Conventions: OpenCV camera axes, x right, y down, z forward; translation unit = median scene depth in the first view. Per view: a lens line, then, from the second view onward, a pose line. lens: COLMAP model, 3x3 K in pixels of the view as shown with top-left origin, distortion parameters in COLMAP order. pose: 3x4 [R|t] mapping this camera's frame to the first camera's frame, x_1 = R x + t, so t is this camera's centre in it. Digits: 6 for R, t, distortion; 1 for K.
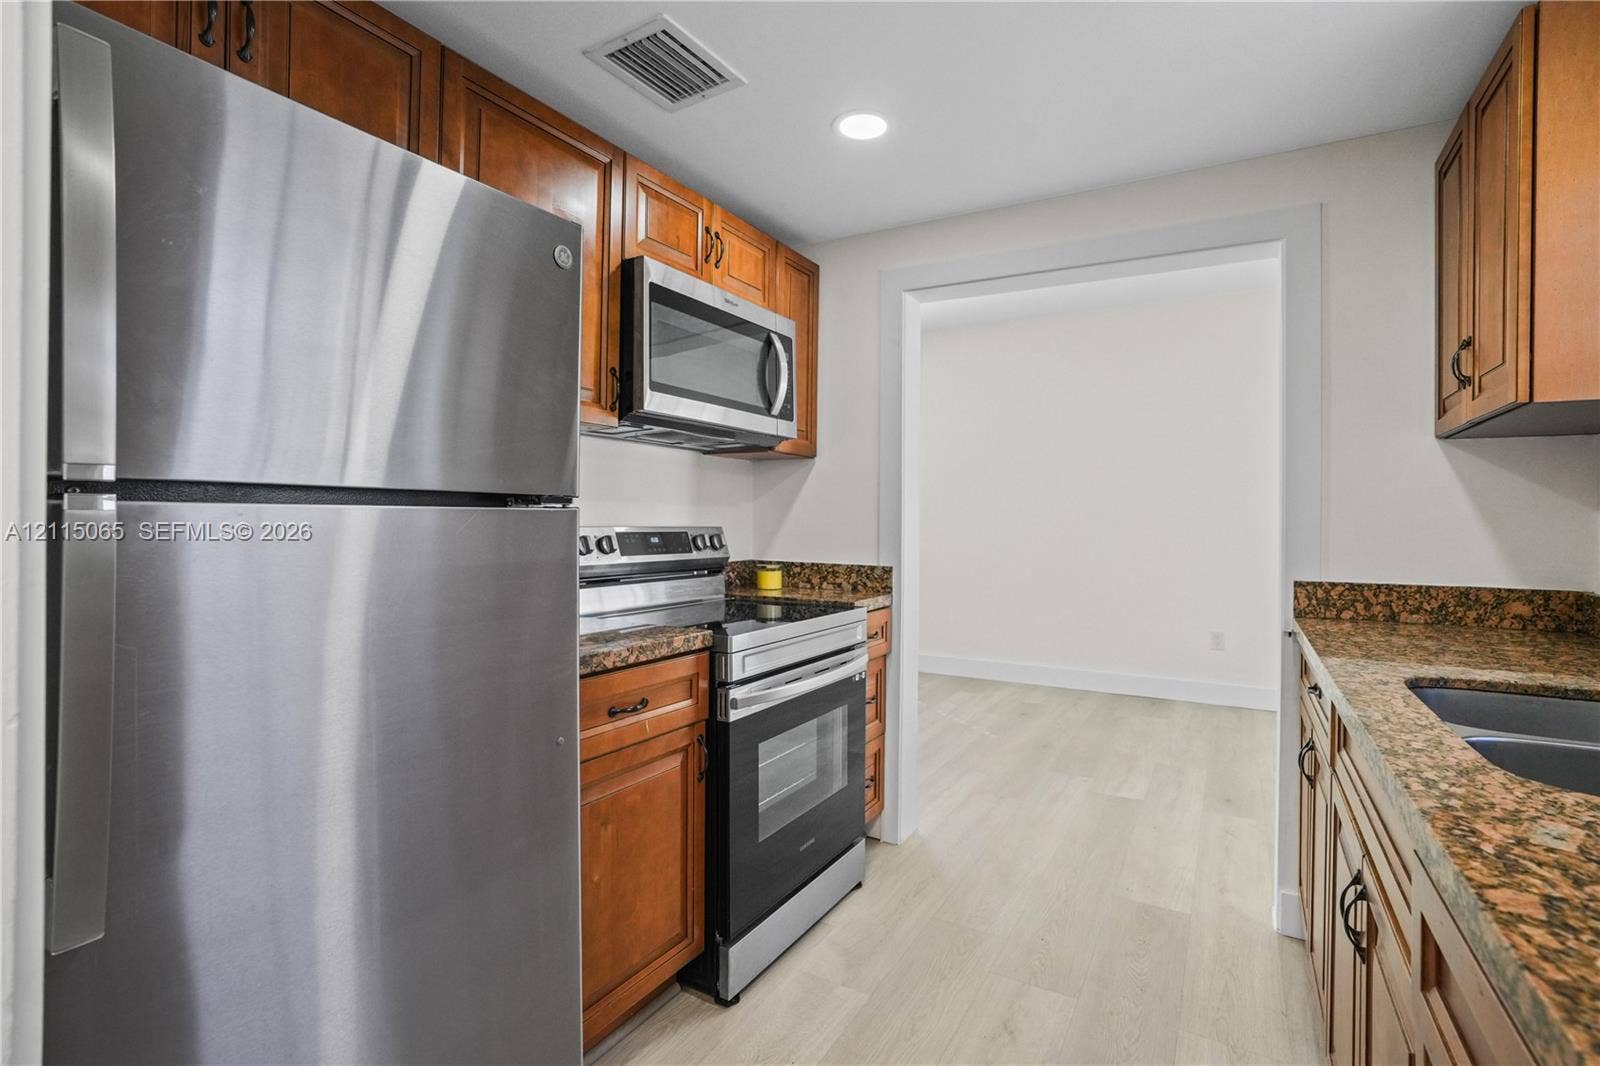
lens RADIAL K [[738.6, 0, 805.8], [0, 738.6, 516.9], [0, 0, 1]] dist [-0.038592, 0.000723]
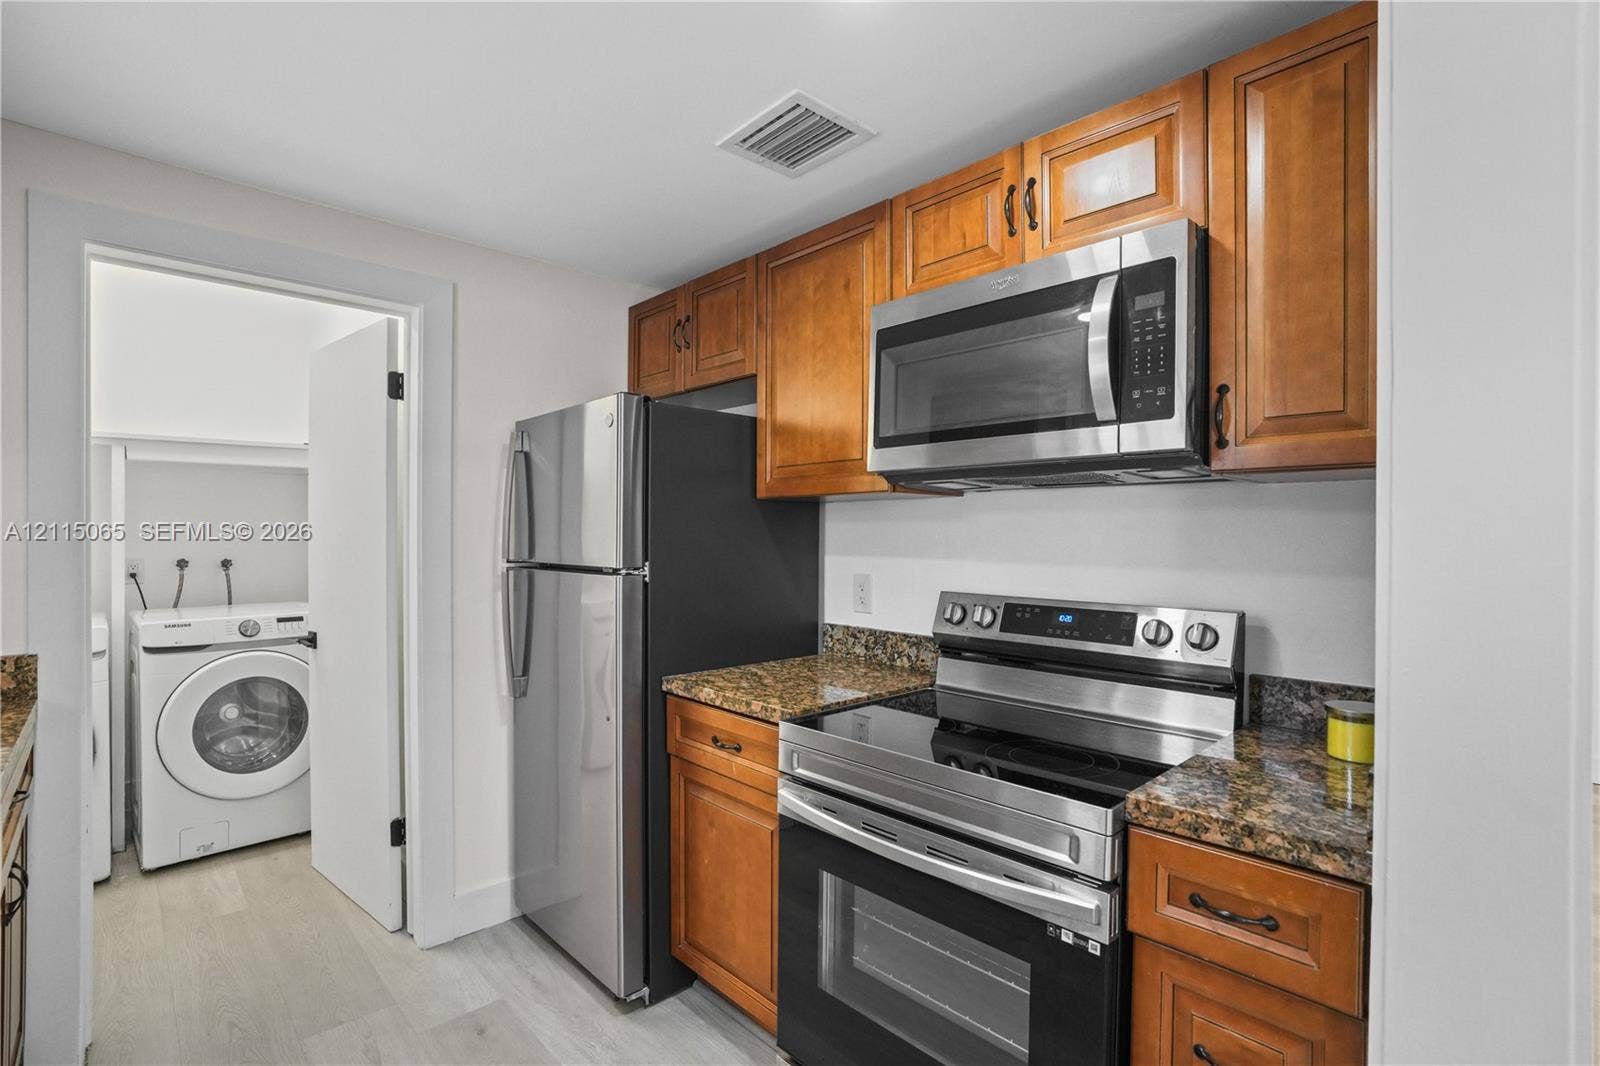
lens RADIAL K [[761.9, 0, 861.7], [0, 761.9, 551.7], [0, 0, 1]] dist [-0.035707, 0.000283]
pose [[-0.246955, 0.000341, -0.969027, 0.595496], [-0.006488, 0.999977, 0.002005, -0.037203], [0.969005, 0.006782, -0.246947, 1.007988]]
